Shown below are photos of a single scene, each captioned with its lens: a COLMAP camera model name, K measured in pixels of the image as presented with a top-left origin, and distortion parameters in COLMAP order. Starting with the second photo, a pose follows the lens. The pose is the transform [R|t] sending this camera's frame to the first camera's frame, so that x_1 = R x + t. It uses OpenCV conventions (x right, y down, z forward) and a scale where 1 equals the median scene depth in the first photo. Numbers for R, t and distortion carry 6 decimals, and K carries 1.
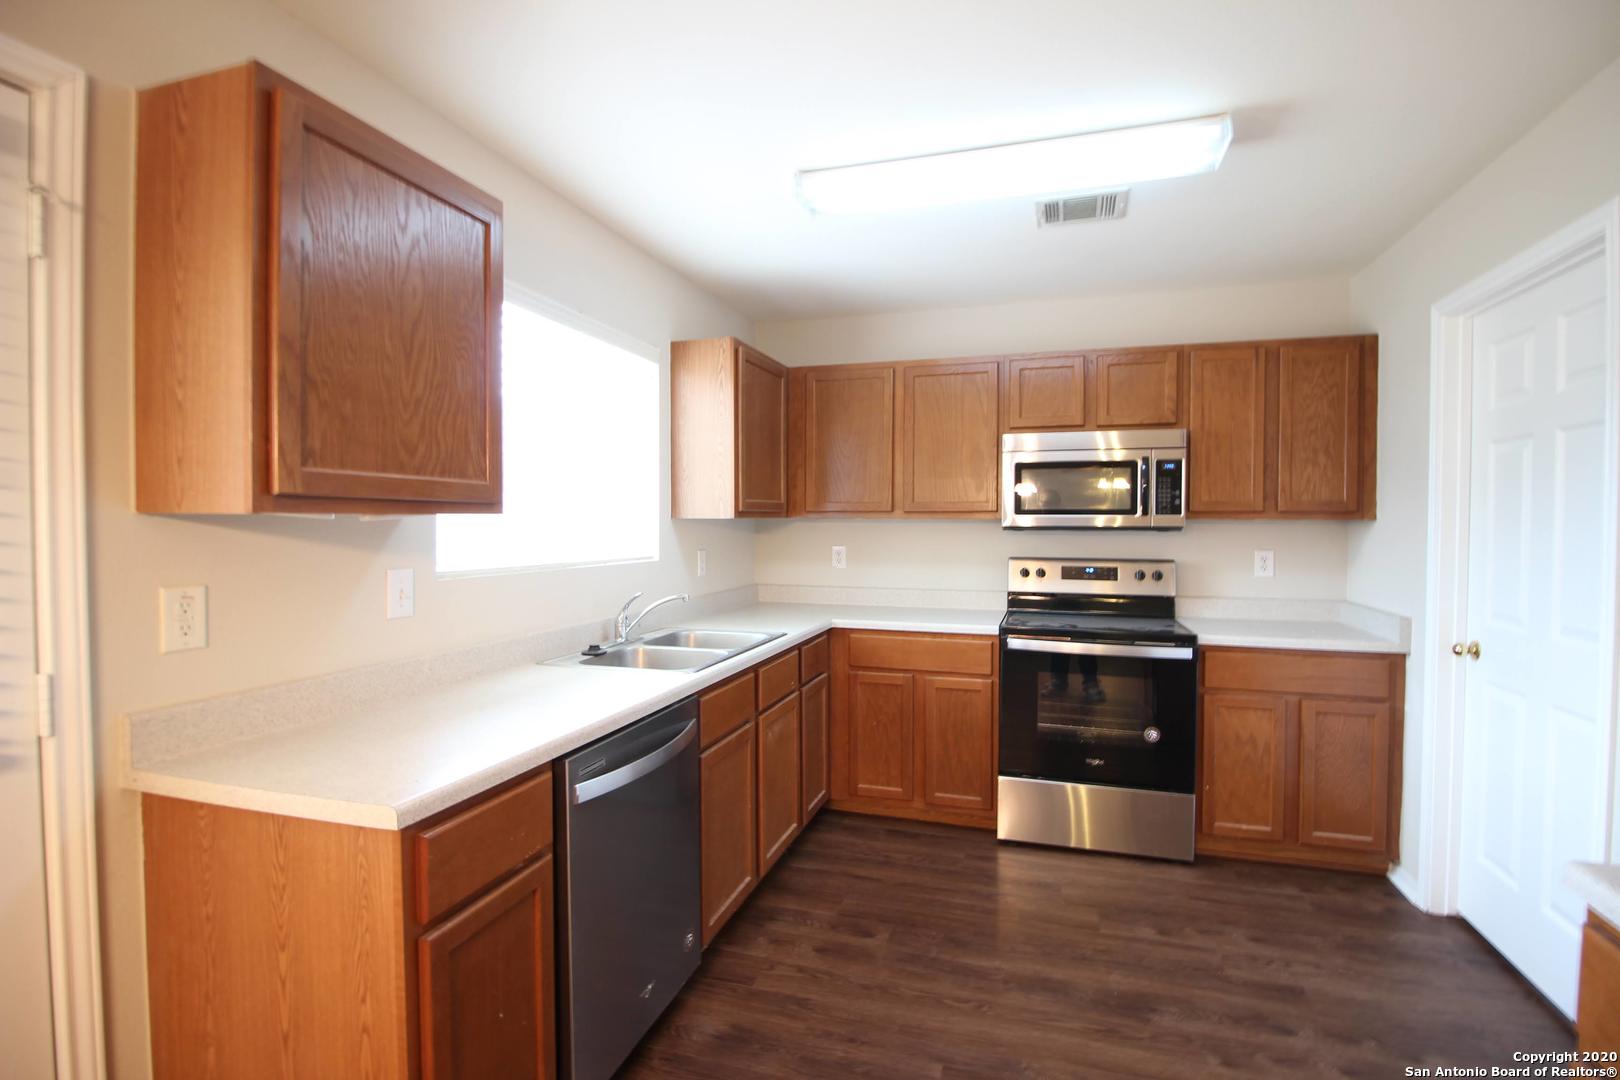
lens RADIAL K [[744.5, 0, 828.1], [0, 744.5, 537.9], [0, 0, 1]] dist [-0.009058, -0.008914]
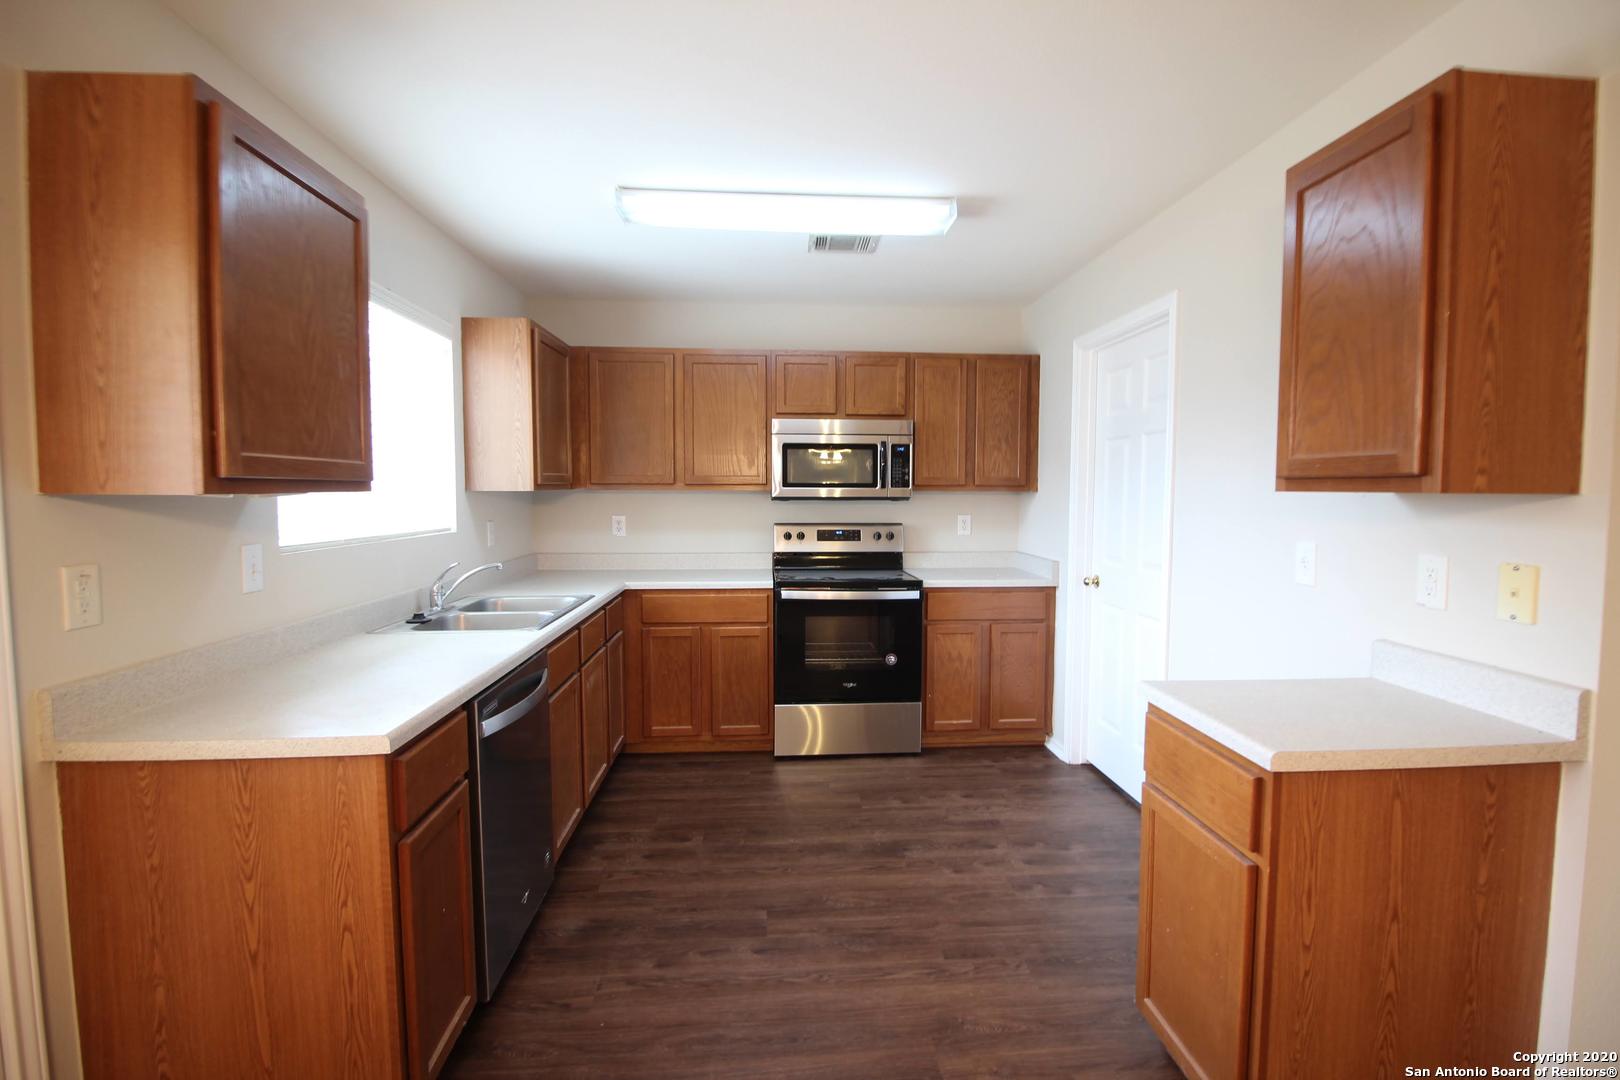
lens RADIAL K [[744.5, 0, 823.9], [0, 744.5, 535.4], [0, 0, 1]] dist [-0.009058, -0.008914]
pose [[0.932570, -0.022261, 0.360301, -0.139941], [0.007277, 0.999053, 0.042892, -0.005920], [-0.360915, -0.037379, 0.931850, -0.160378]]
